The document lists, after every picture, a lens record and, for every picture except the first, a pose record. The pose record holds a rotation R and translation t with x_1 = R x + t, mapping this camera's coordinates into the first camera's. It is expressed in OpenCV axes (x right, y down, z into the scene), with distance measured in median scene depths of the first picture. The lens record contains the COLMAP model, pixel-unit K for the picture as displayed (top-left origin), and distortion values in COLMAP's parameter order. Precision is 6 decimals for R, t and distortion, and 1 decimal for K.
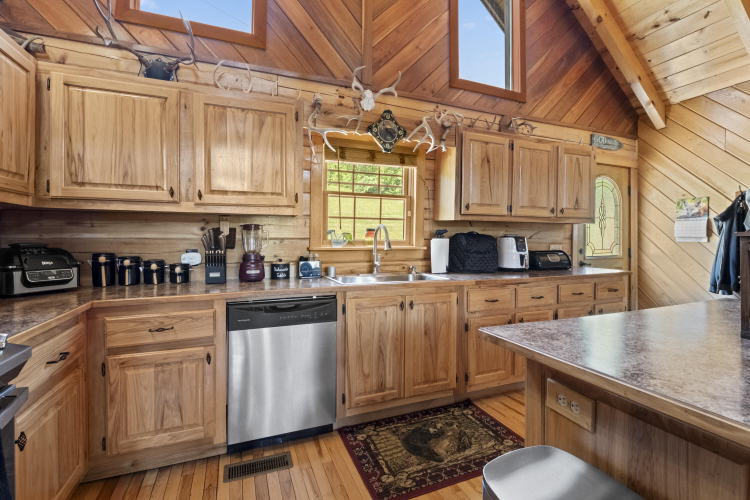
lens RADIAL K [[335.5, 0, 372.7], [0, 335.5, 238.7], [0, 0, 1]] dist [-0.004805, -0.001706]
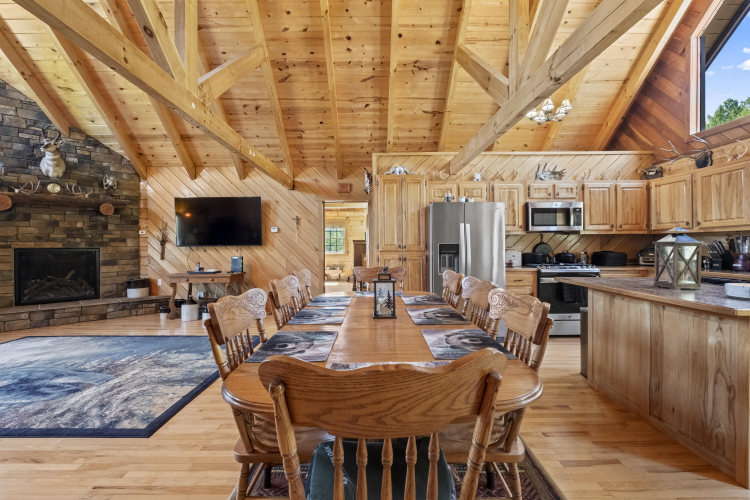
lens RADIAL K [[335.5, 0, 375.0], [0, 335.5, 245.3], [0, 0, 1]] dist [-0.004805, -0.001706]
pose [[-0.365976, -0.001885, -0.930622, 1.631138], [-0.004038, 0.999992, -0.000437, 0.007158], [0.930616, 0.003598, -0.365981, -0.059112]]
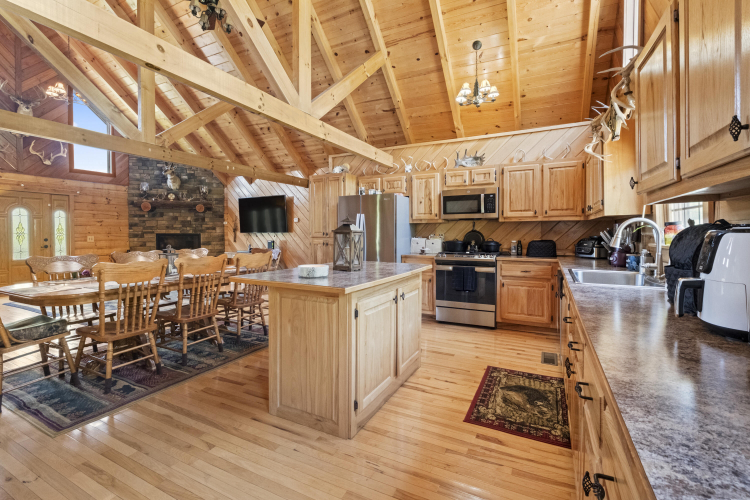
lens RADIAL K [[335.5, 0, 376.1], [0, 335.5, 242.4], [0, 0, 1]] dist [-0.004805, -0.001706]
pose [[-0.749385, 0.014735, -0.661971, 1.118885], [-0.008068, 0.999475, 0.031381, -0.001492], [0.662086, 0.028857, -0.748872, 1.231320]]
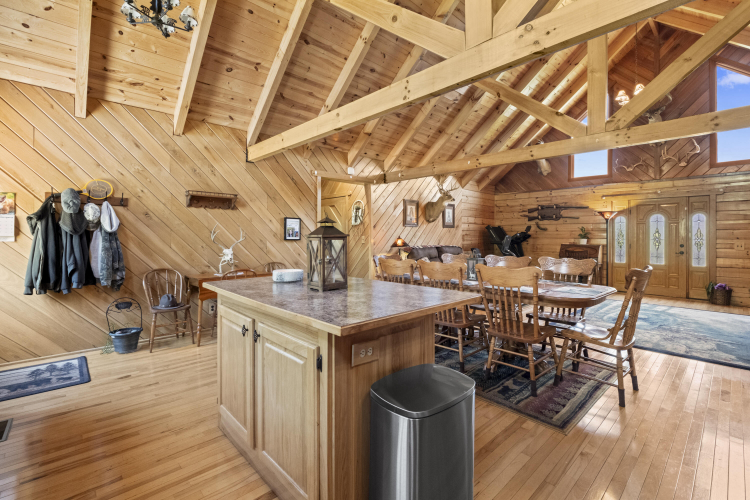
lens RADIAL K [[335.5, 0, 368.7], [0, 335.5, 239.0], [0, 0, 1]] dist [-0.004805, -0.001706]
pose [[-0.351405, -0.007906, 0.936190, -0.285706], [0.004243, 0.999941, 0.010037, -0.003887], [-0.936214, 0.007499, -0.351351, 0.556312]]
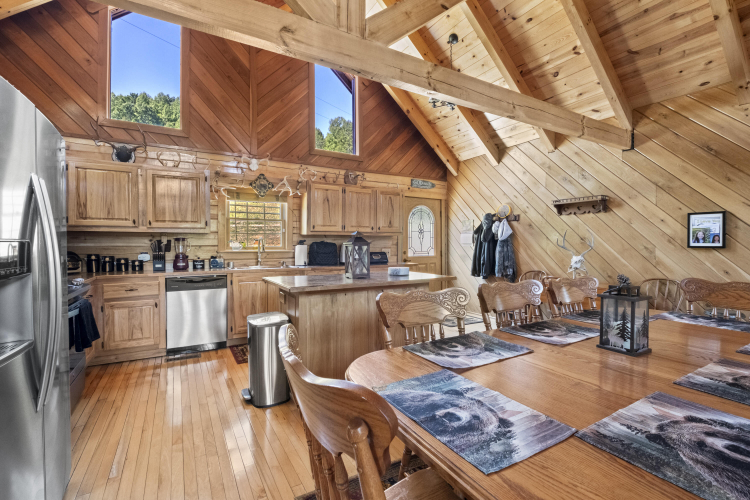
lens RADIAL K [[335.5, 0, 373.7], [0, 335.5, 247.0], [0, 0, 1]] dist [-0.004805, -0.001706]
pose [[0.989921, -0.006860, 0.141456, 0.370340], [0.006550, 0.999975, 0.002654, 0.007010], [-0.141471, -0.001701, 0.989941, -0.833126]]
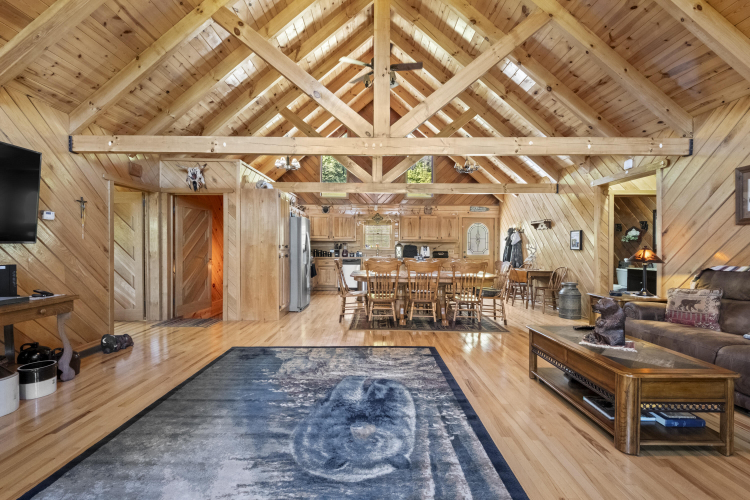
lens RADIAL K [[335.5, 0, 374.3], [0, 335.5, 246.8], [0, 0, 1]] dist [-0.004805, -0.001706]
pose [[0.929670, 0.003939, -0.368374, 1.373760], [-0.006861, 0.999955, -0.006621, 0.027305], [0.368331, 0.008682, 0.929654, -2.490283]]
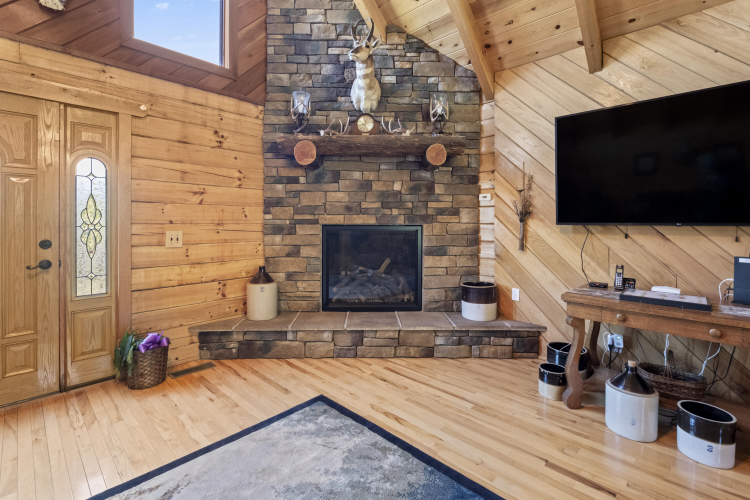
lens RADIAL K [[335.5, 0, 375.6], [0, 335.5, 225.2], [0, 0, 1]] dist [-0.004805, -0.001706]
pose [[-0.911660, -0.003592, -0.410930, 0.895543], [-0.012652, 0.999733, 0.019329, 0.007429], [0.410751, 0.022821, -0.911462, -1.547375]]
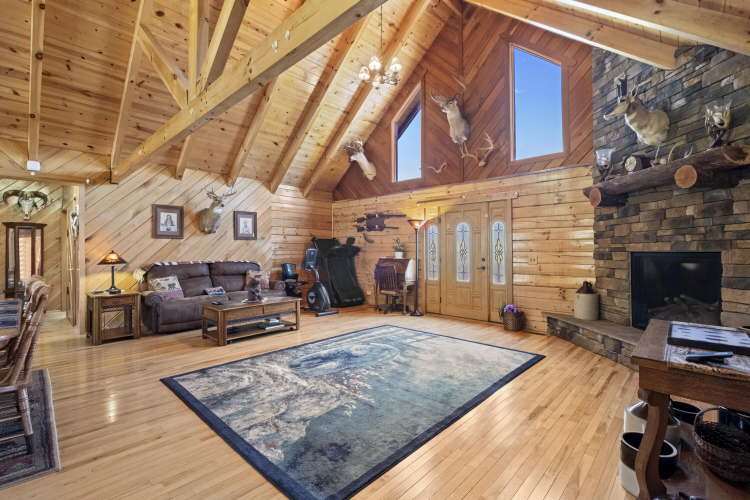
lens RADIAL K [[335.5, 0, 371.2], [0, 335.5, 249.5], [0, 0, 1]] dist [-0.004805, -0.001706]
pose [[-0.415964, 0.003776, 0.909373, -0.421099], [0.010008, 0.999950, 0.000425, 0.010580], [-0.909326, 0.009278, -0.415981, -1.099638]]
